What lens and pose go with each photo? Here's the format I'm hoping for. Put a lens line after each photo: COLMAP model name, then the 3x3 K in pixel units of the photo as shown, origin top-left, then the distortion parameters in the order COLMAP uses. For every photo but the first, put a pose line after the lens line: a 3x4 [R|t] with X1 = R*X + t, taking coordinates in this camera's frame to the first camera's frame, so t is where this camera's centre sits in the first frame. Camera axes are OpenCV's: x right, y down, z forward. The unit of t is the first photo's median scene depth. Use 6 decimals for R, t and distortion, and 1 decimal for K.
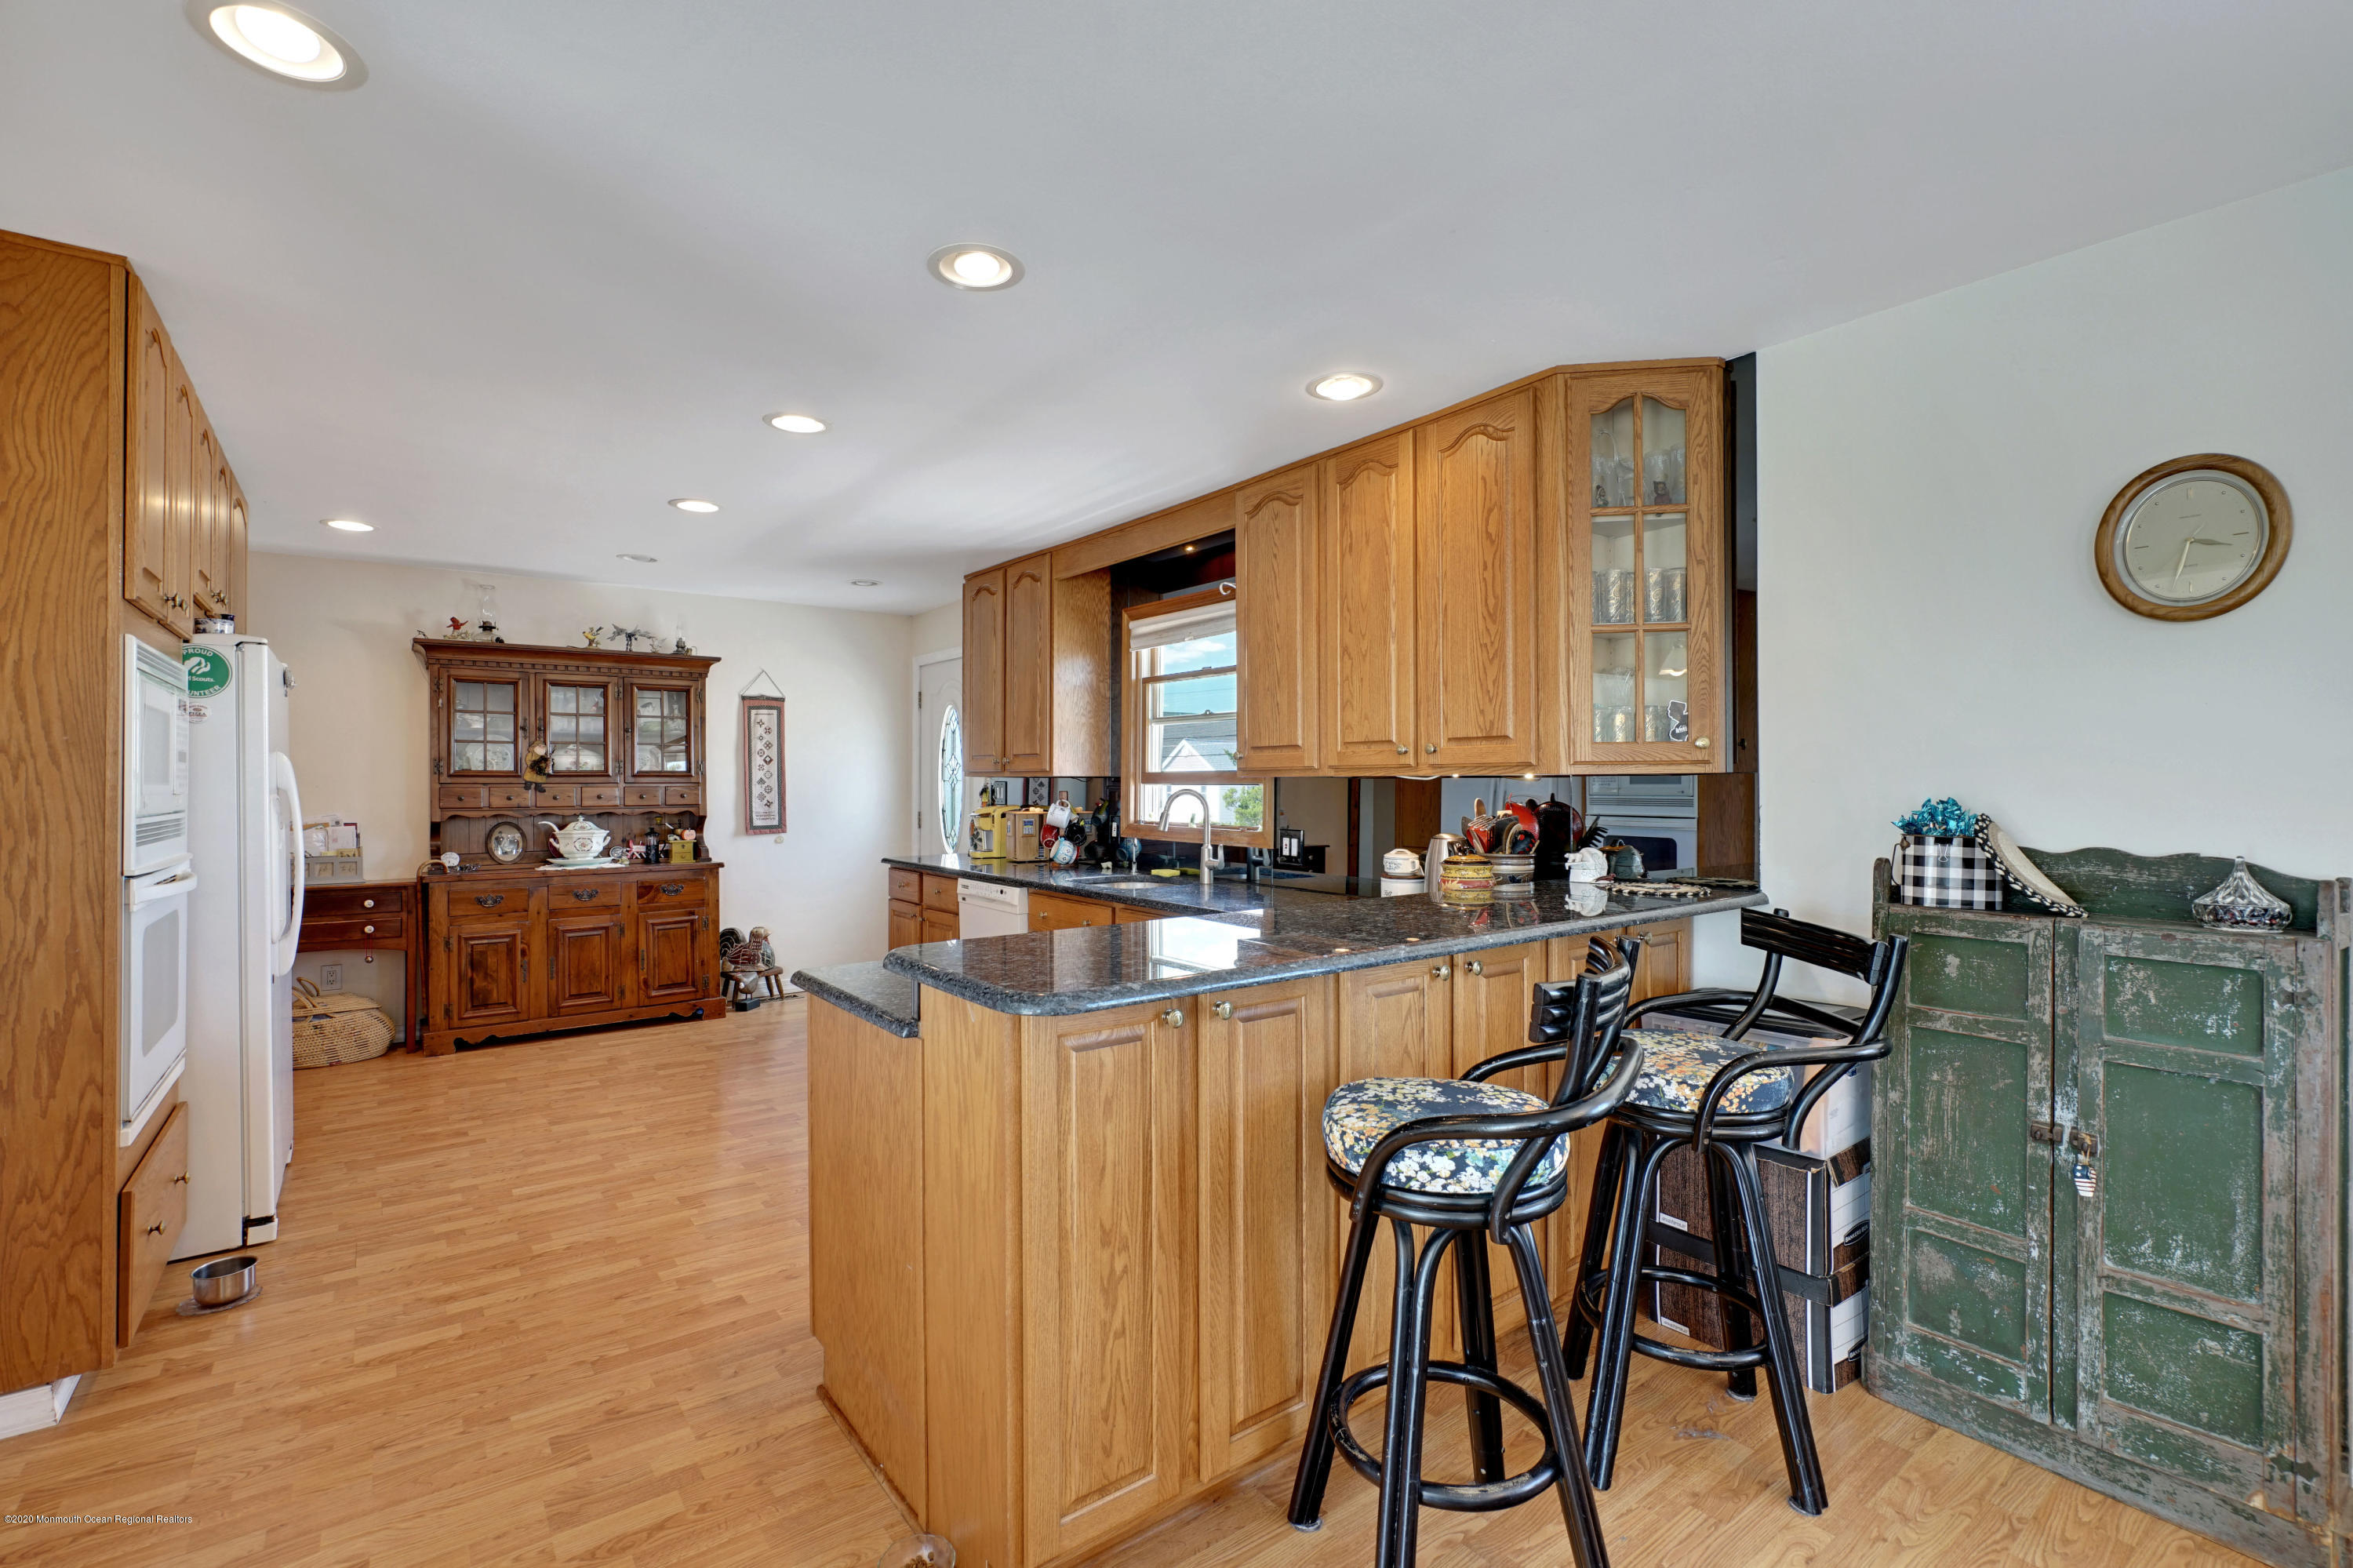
lens RADIAL K [[1057.2, 0, 1178.0], [0, 1057.2, 783.2], [0, 0, 1]] dist [-0.005199, 0.002939]
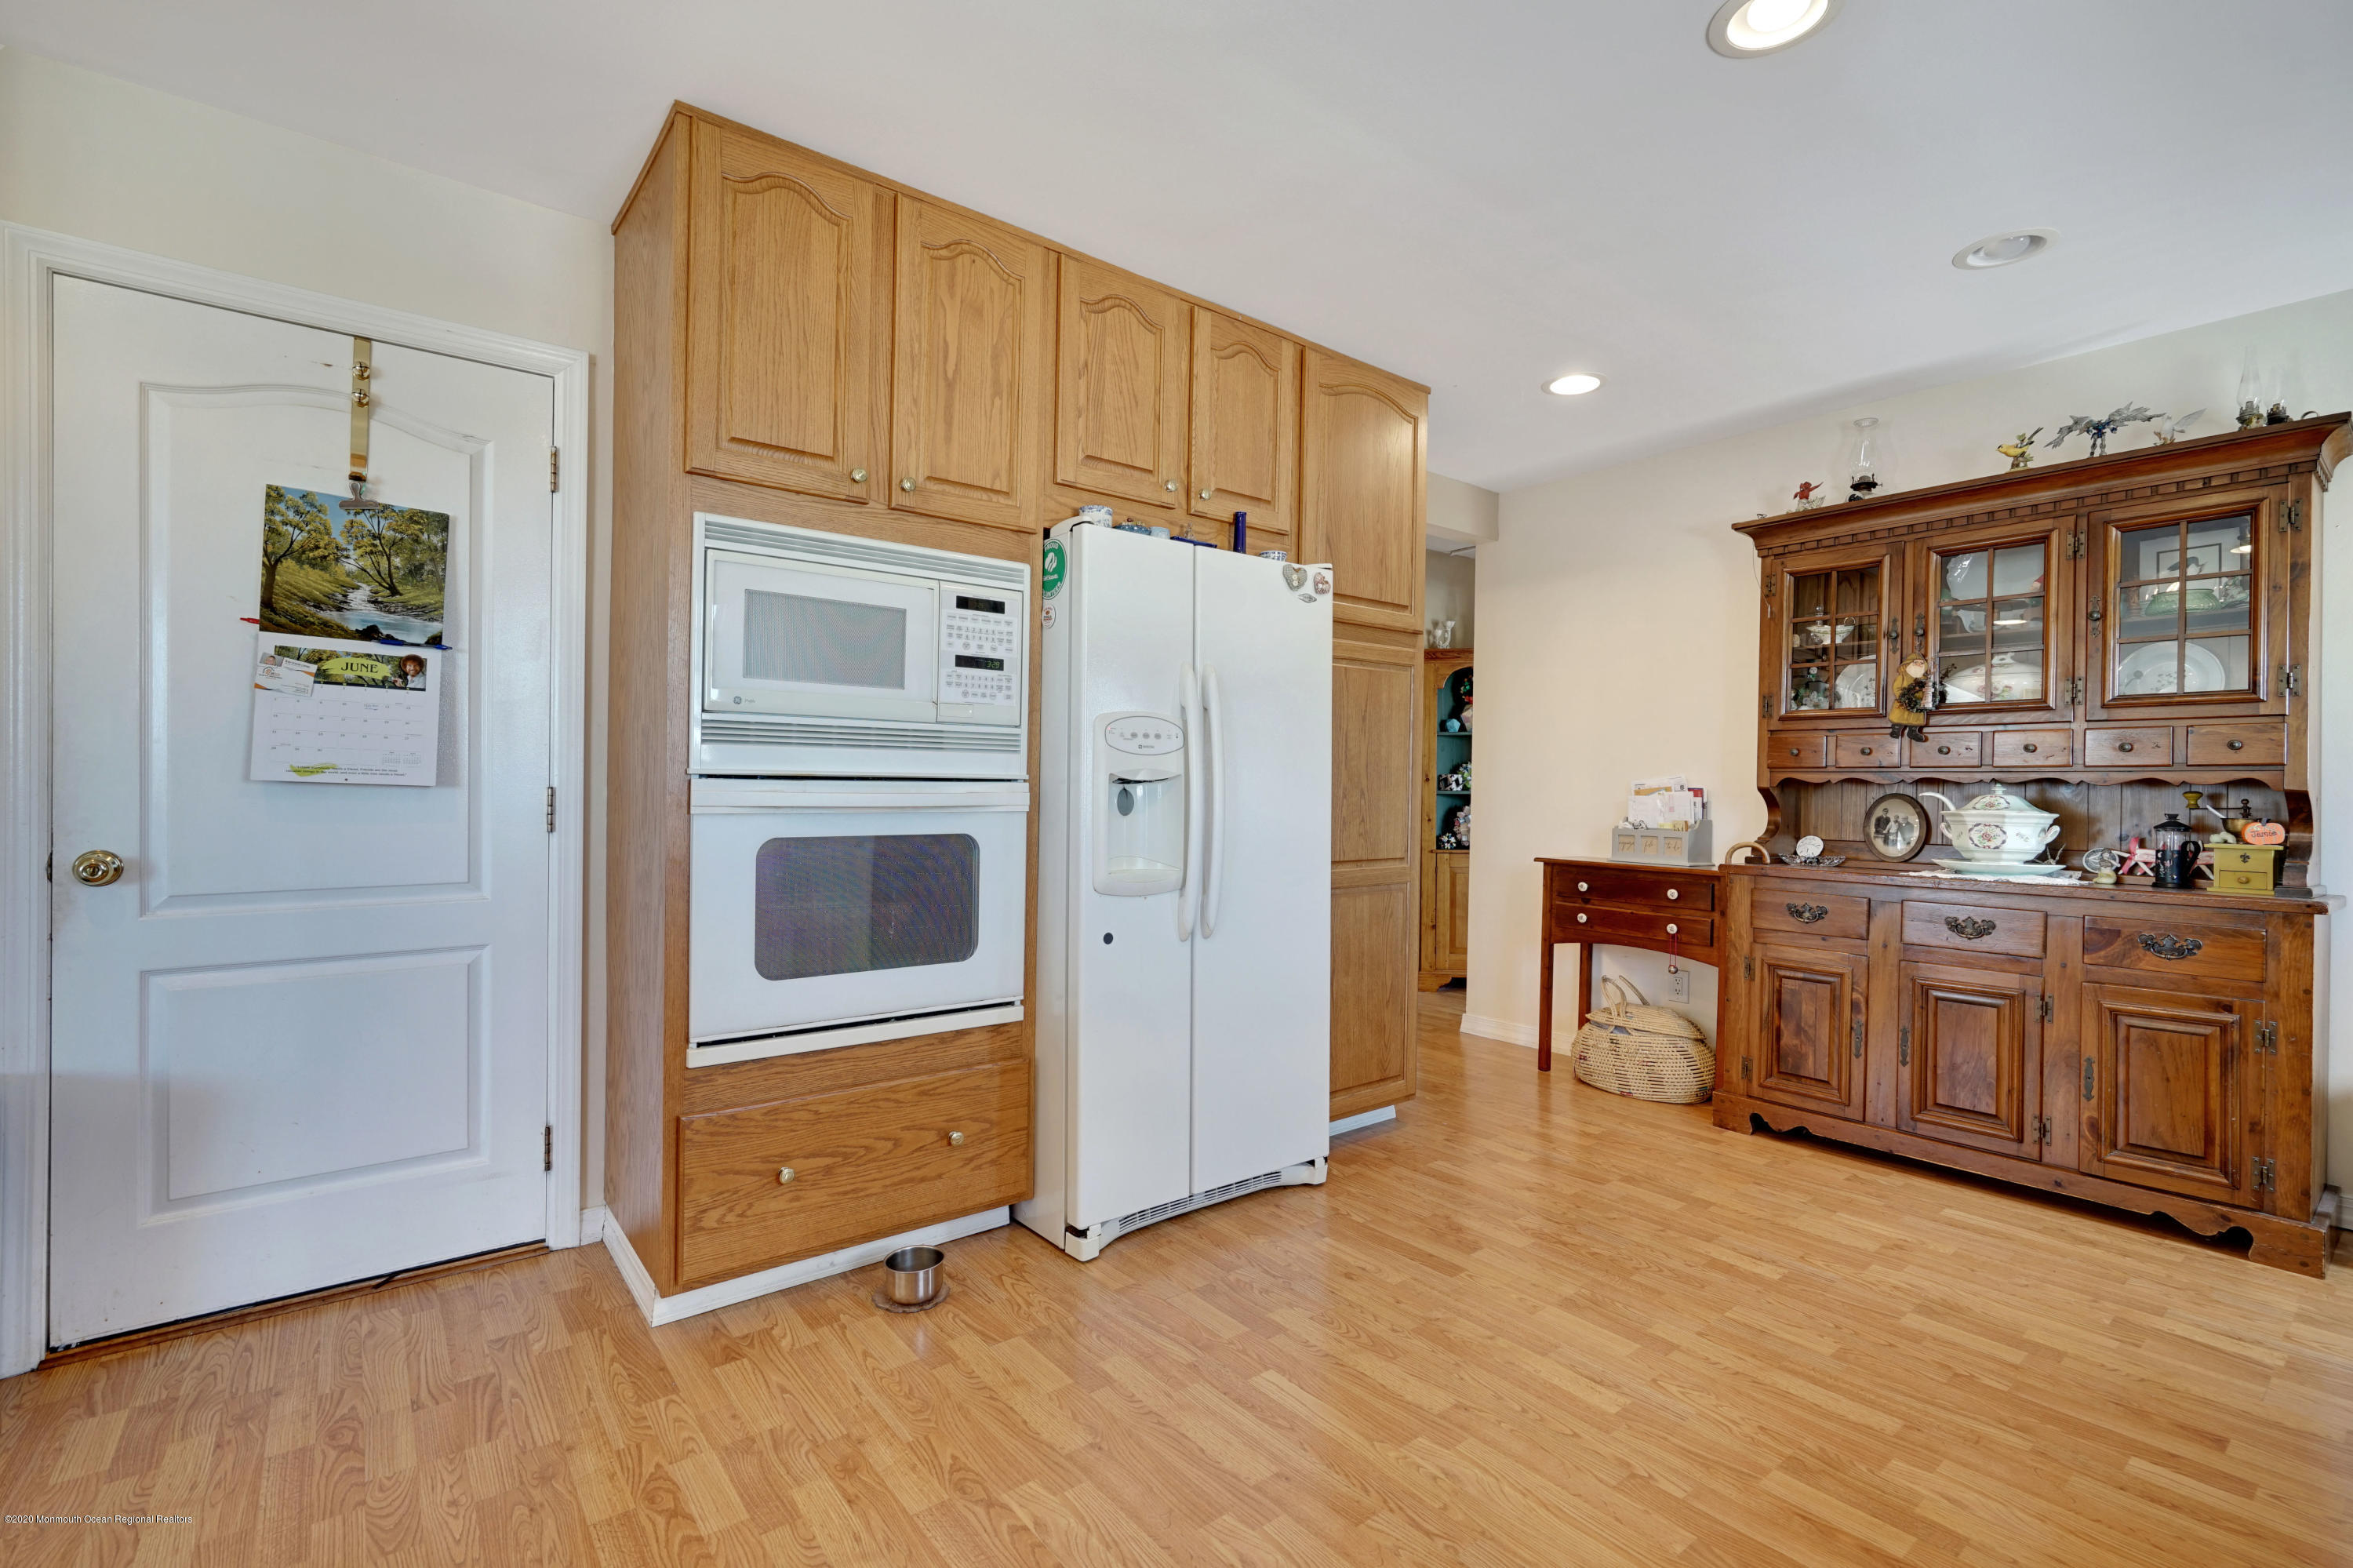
lens RADIAL K [[1057.2, 0, 1178.0], [0, 1057.2, 783.2], [0, 0, 1]] dist [-0.005199, 0.002939]
pose [[0.020055, 0.001332, -0.999798, -0.039781], [-0.014168, 0.999899, 0.001048, 0.051943], [0.999698, 0.014144, 0.020072, 0.819274]]
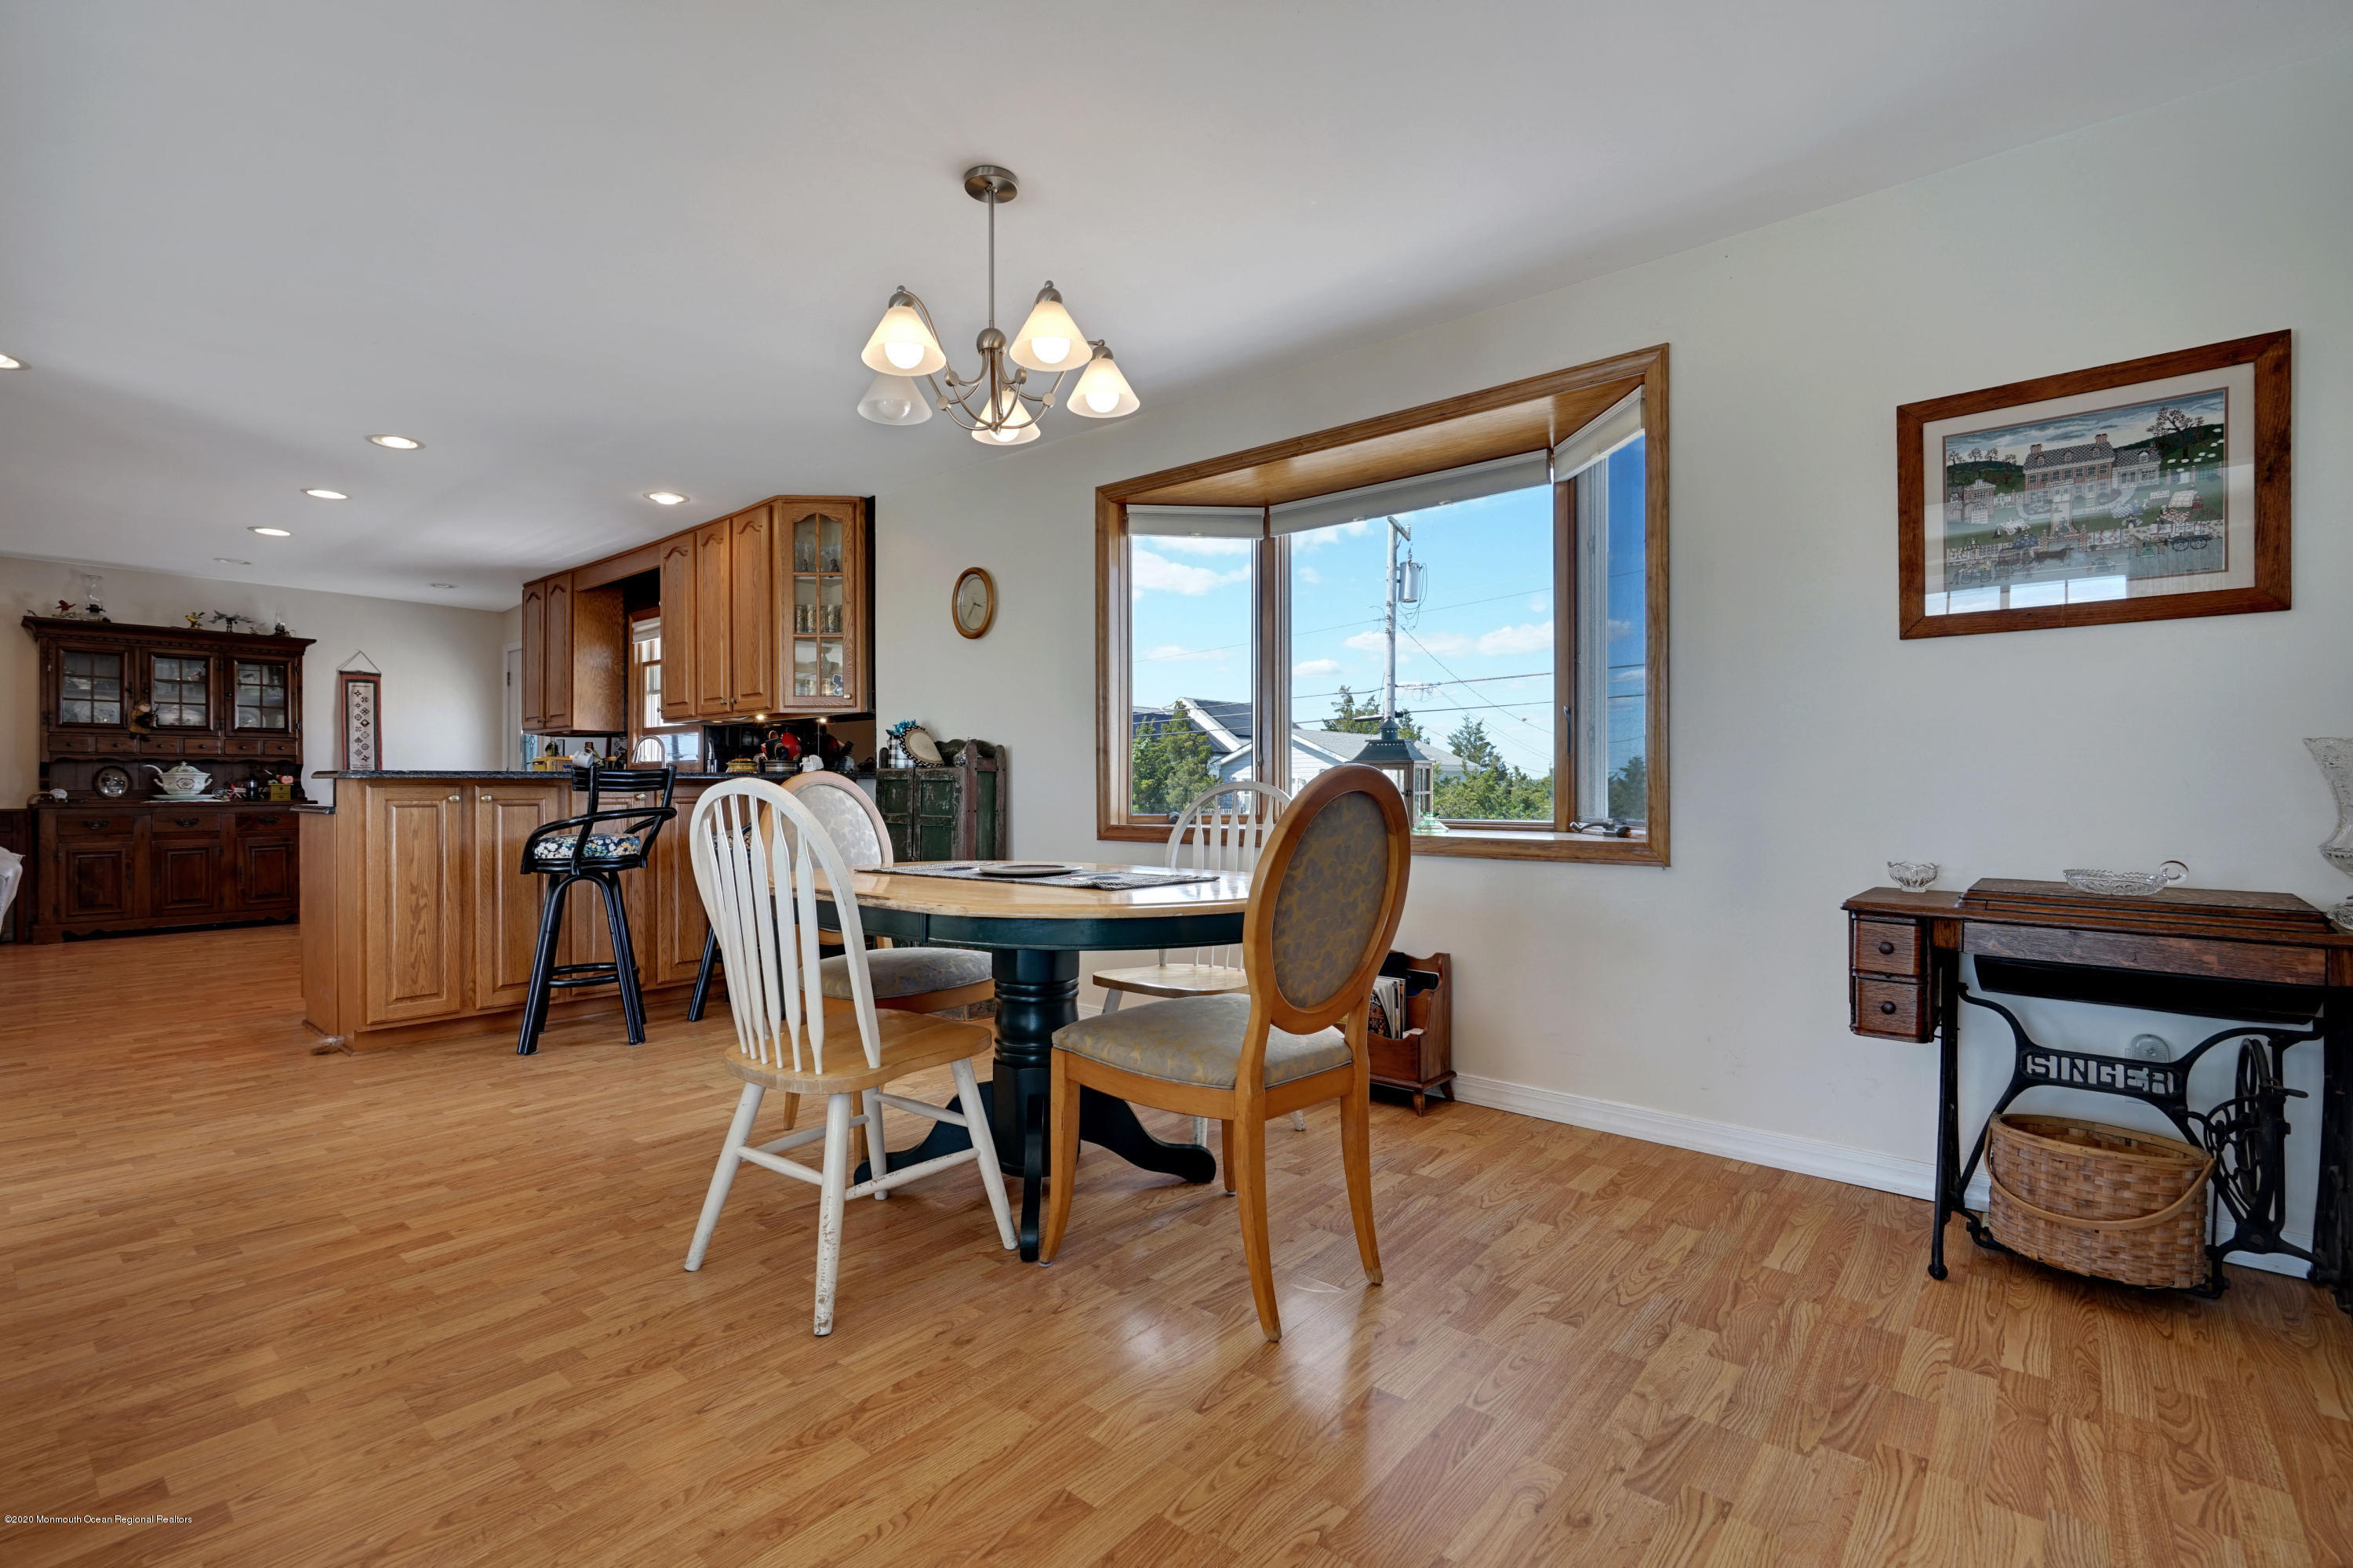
lens RADIAL K [[1057.2, 0, 1178.0], [0, 1057.2, 783.2], [0, 0, 1]] dist [-0.005199, 0.002939]
pose [[0.975968, 0.000518, 0.217913, 0.462484], [0.000187, 0.999995, -0.003216, 0.088613], [-0.217913, 0.003180, 0.975963, -0.707761]]
